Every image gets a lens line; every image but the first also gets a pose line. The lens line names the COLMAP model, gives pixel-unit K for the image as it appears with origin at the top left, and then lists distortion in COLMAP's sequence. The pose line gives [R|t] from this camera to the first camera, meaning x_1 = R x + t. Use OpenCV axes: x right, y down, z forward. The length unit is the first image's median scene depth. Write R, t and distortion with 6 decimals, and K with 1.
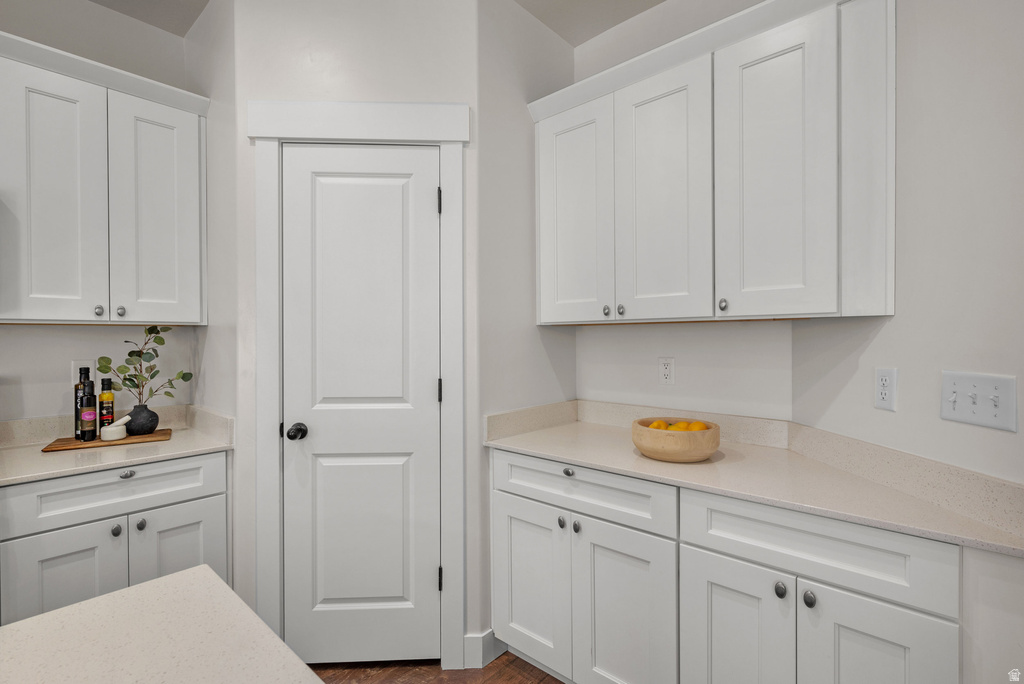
lens RADIAL K [[455.9, 0, 511.0], [0, 455.9, 342.2], [0, 0, 1]] dist [0.001811, 0.000487]
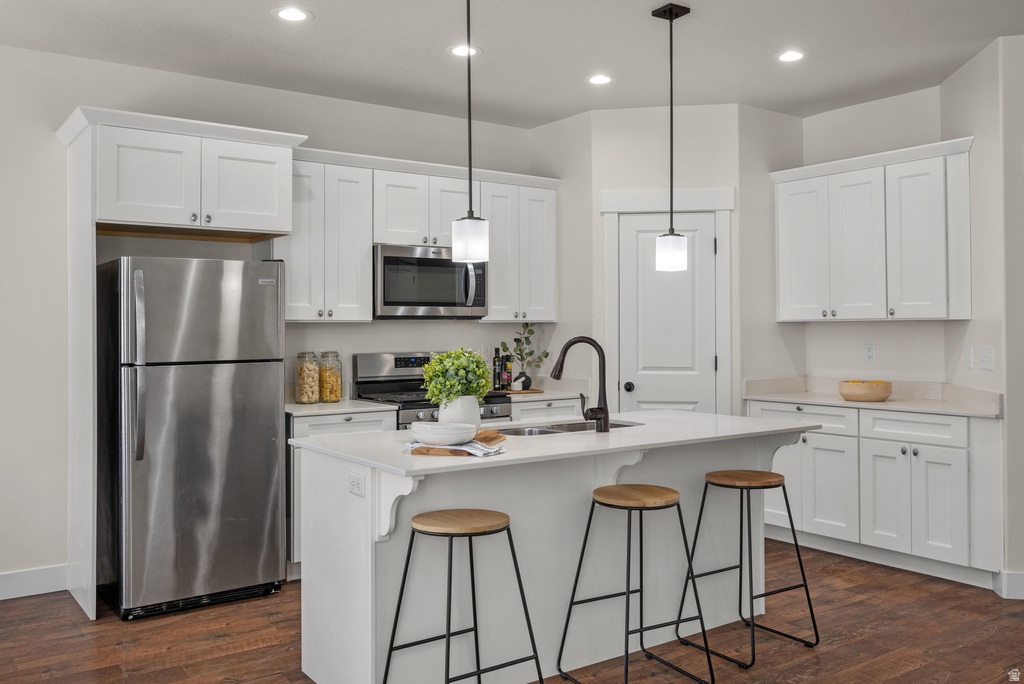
lens RADIAL K [[875.2, 0, 513.3], [0, 875.2, 313.6], [0, 0, 1]] dist [-0.003187, 0.007147]
pose [[0.980163, -0.002394, -0.198178, -0.245856], [-0.003414, 0.999575, -0.028960, 0.022672], [0.198163, 0.029062, 0.979738, -2.190213]]
